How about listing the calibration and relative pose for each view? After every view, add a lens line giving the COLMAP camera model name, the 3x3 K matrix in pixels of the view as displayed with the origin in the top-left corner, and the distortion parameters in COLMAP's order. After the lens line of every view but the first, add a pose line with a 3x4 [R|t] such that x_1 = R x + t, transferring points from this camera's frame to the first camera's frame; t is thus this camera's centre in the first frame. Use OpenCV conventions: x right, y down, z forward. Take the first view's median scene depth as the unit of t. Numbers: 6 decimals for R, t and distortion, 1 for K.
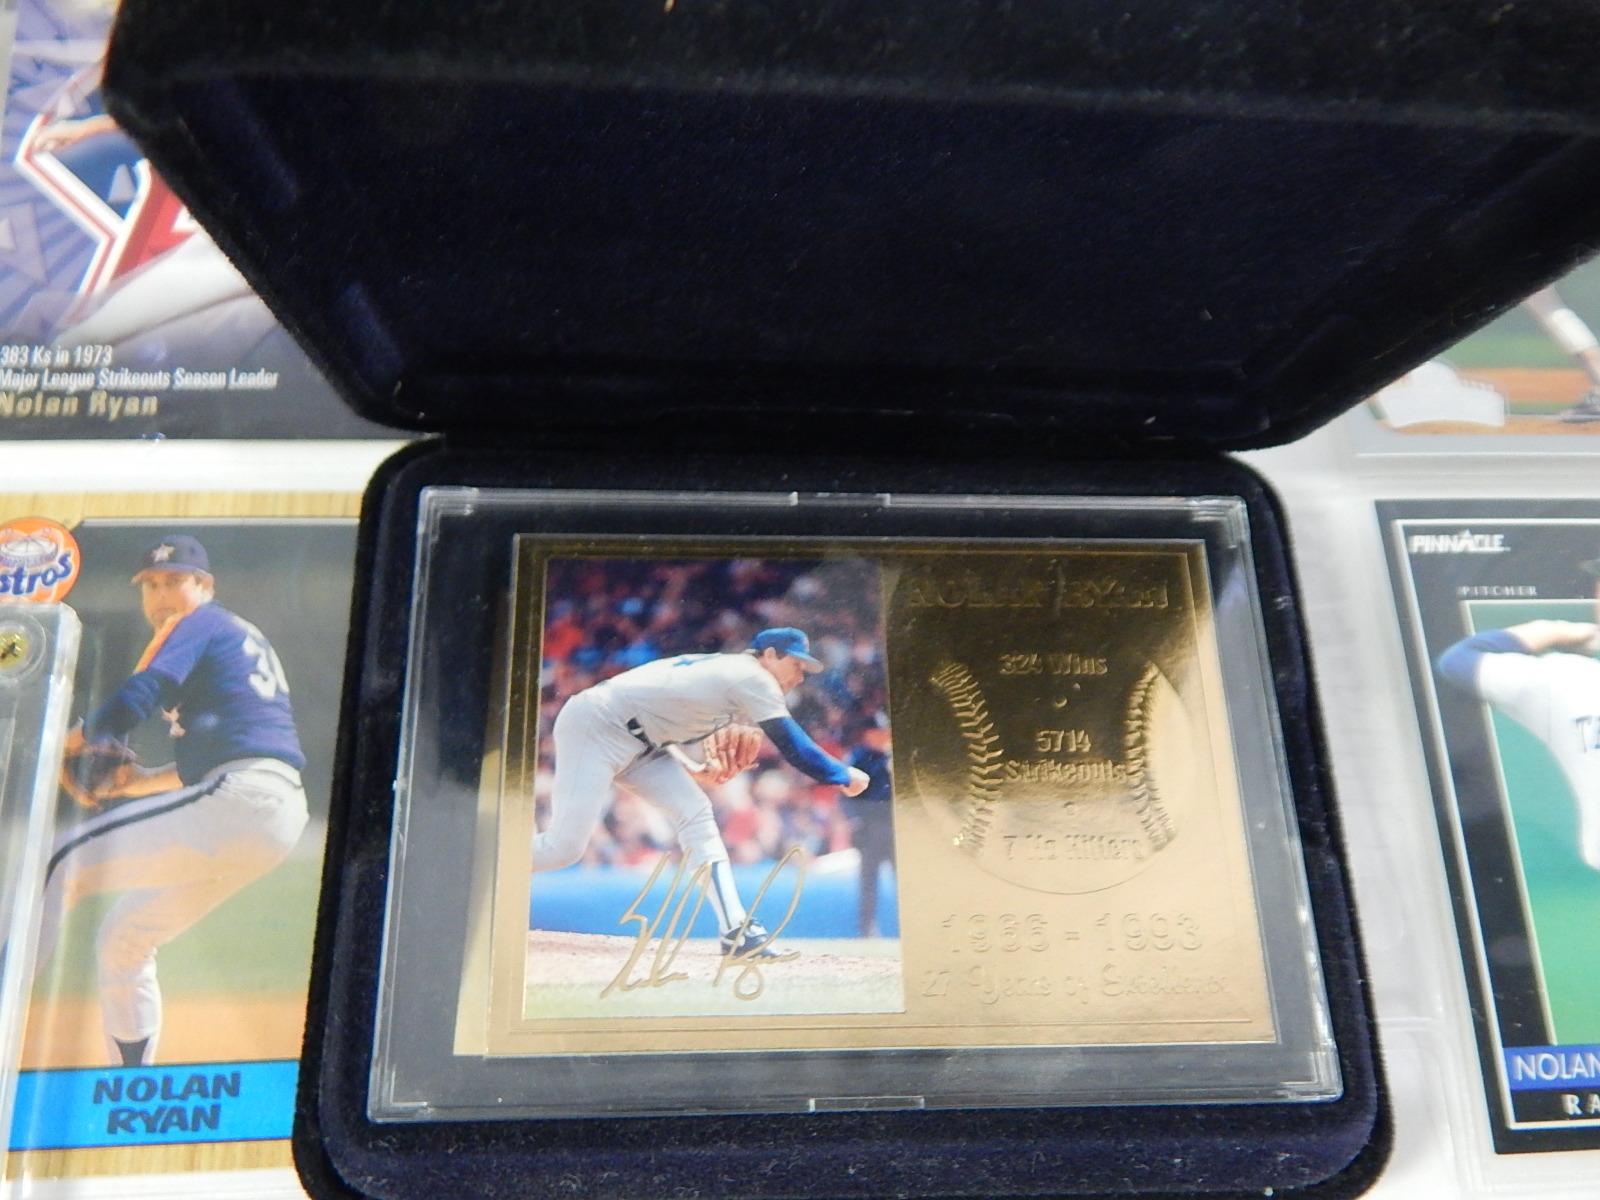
lens RADIAL K [[1561.9, 0, 749.2], [0, 1561.9, 597.9], [0, 0, 1]] dist [0.004135, -0.031100]
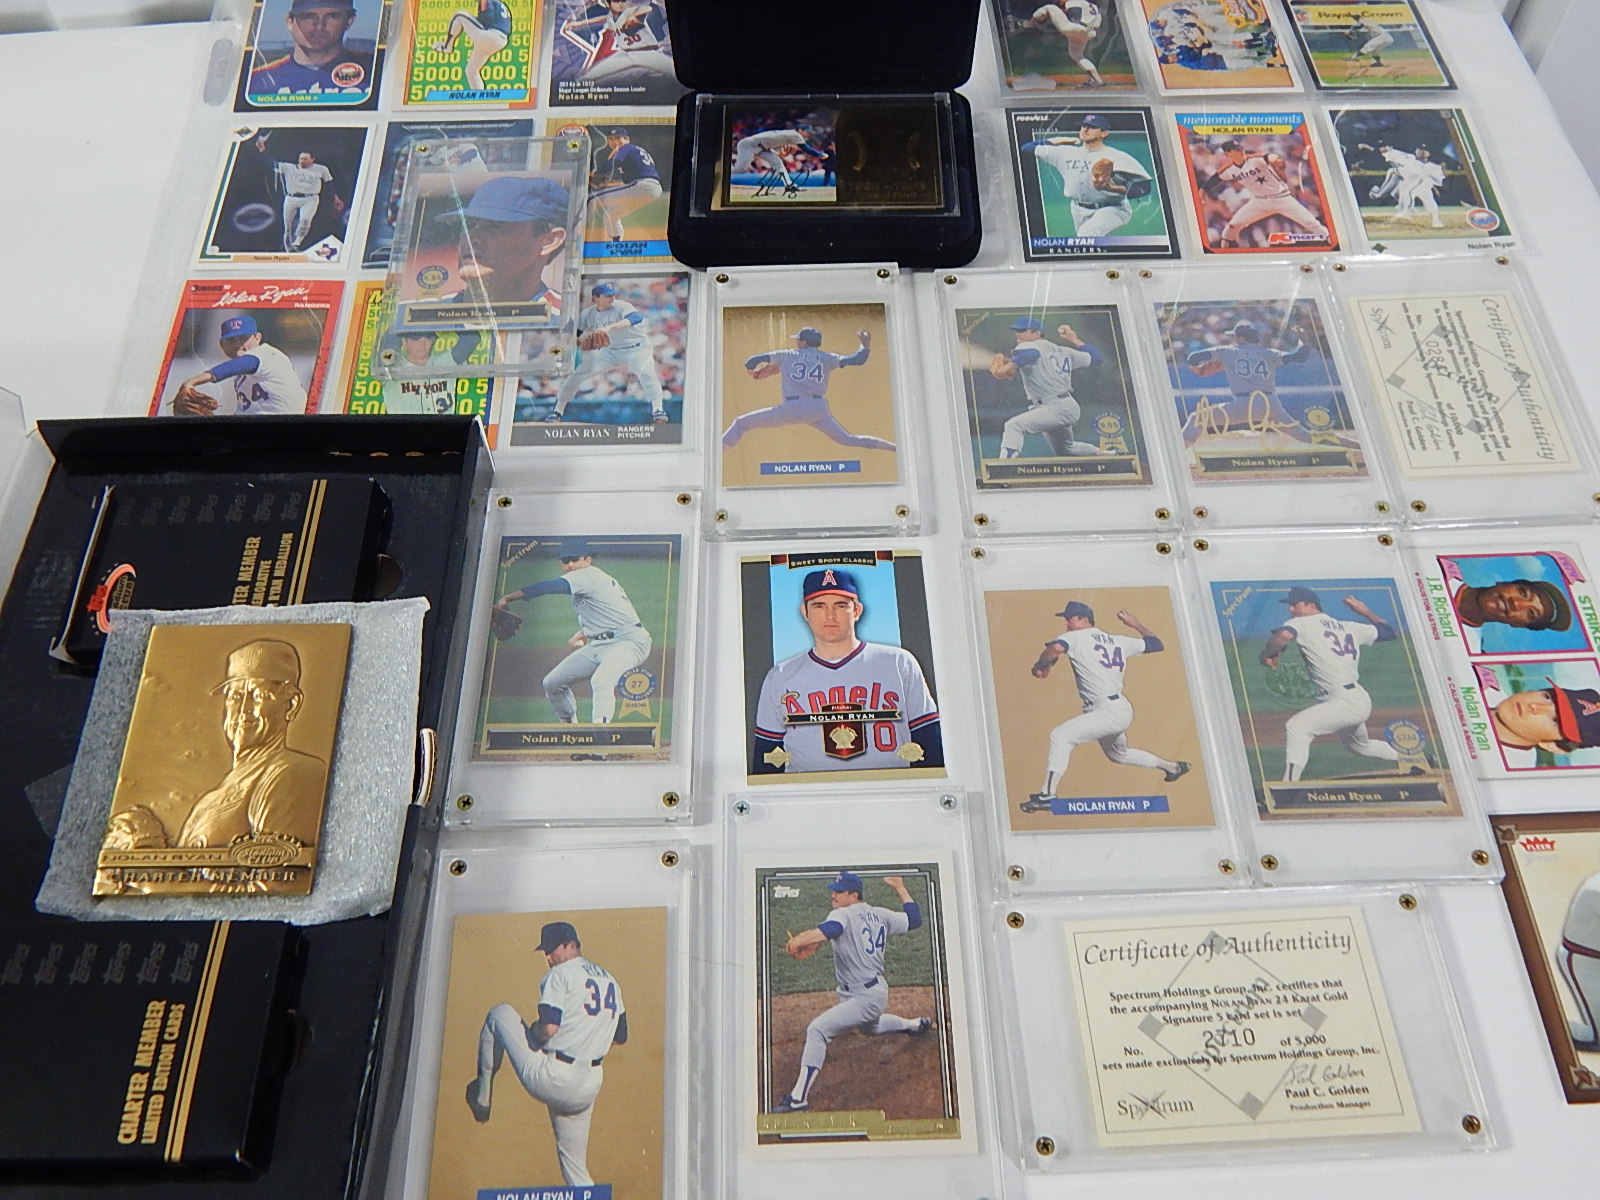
lens RADIAL K [[1442.6, 0, 766.1], [0, 1442.6, 601.5], [0, 0, 1]] dist [-0.001201, -0.013939]
pose [[0.996061, -0.023666, -0.085458, 0.180384], [0.010910, 0.989113, -0.146752, 1.489196], [0.088001, 0.145242, 0.985475, -1.908665]]
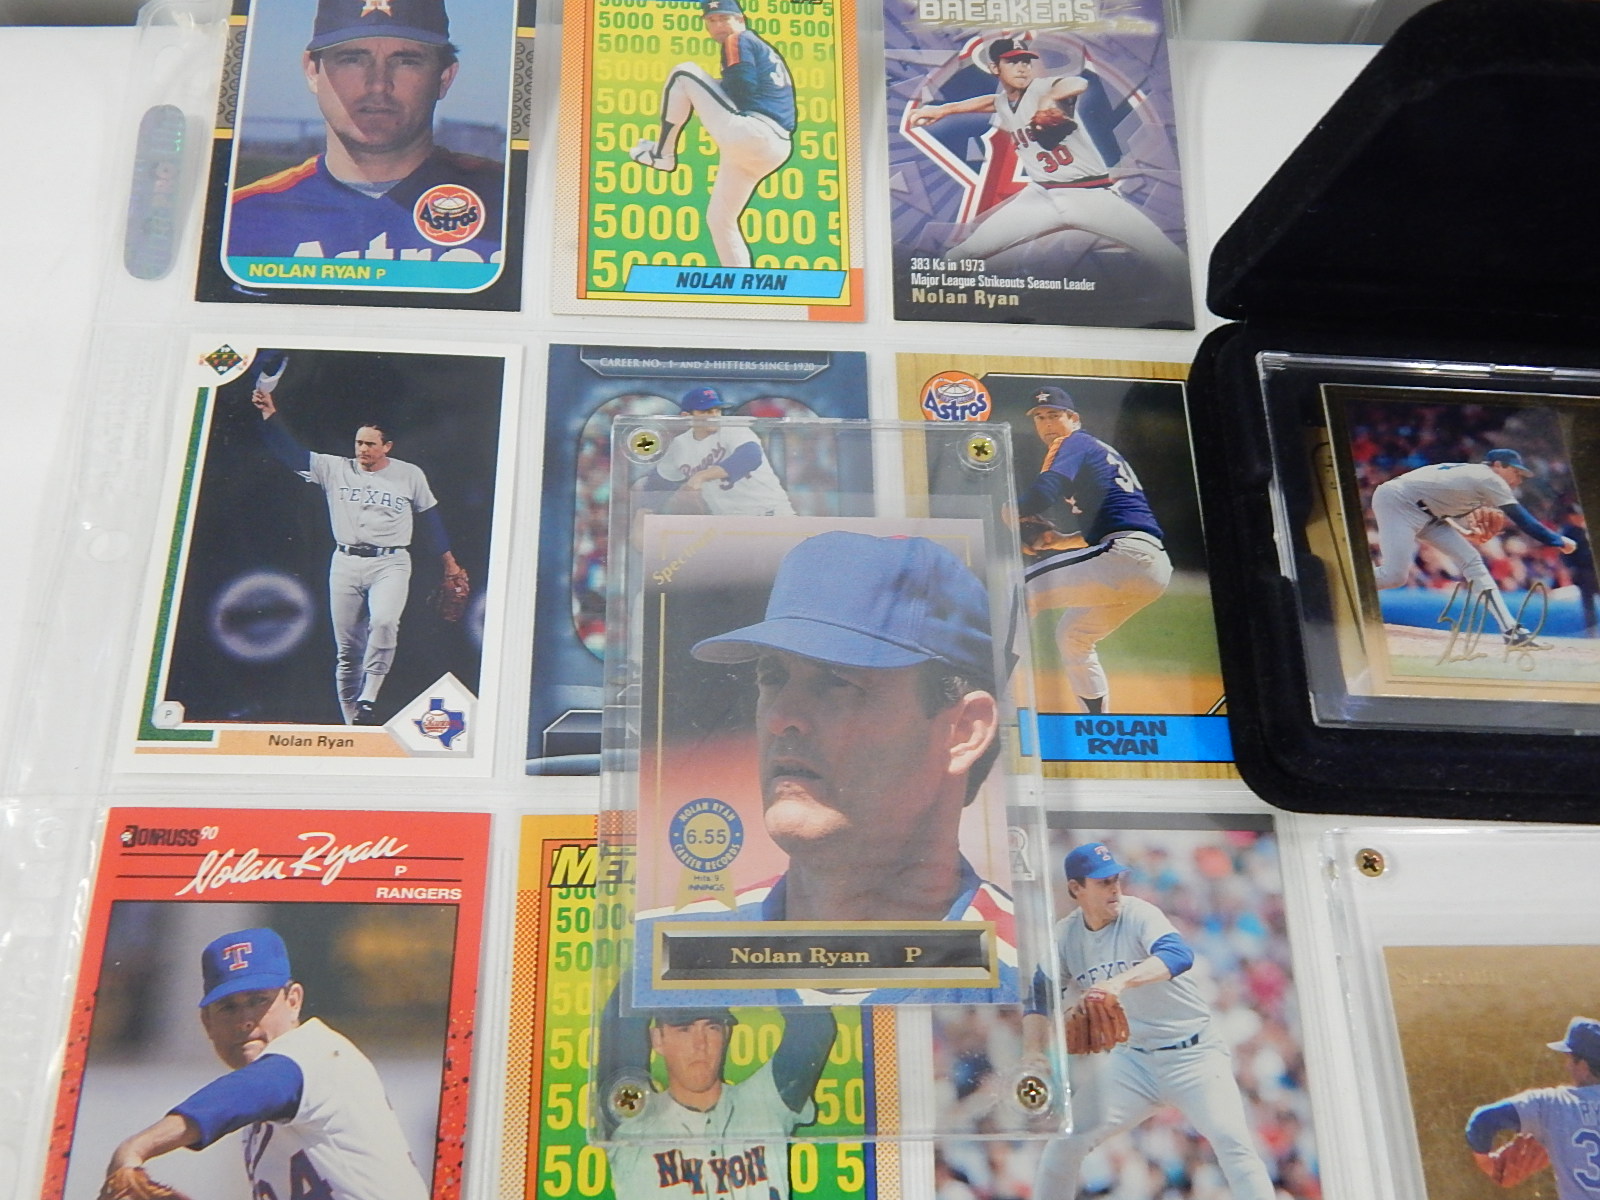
lens RADIAL K [[1561.9, 0, 749.2], [0, 1561.9, 597.9], [0, 0, 1]] dist [0.004135, -0.031100]
pose [[0.999365, 0.030275, -0.018799, -0.677484], [-0.030560, 0.999420, -0.015039, 0.209209], [0.018333, 0.015604, 0.999710, -0.518328]]
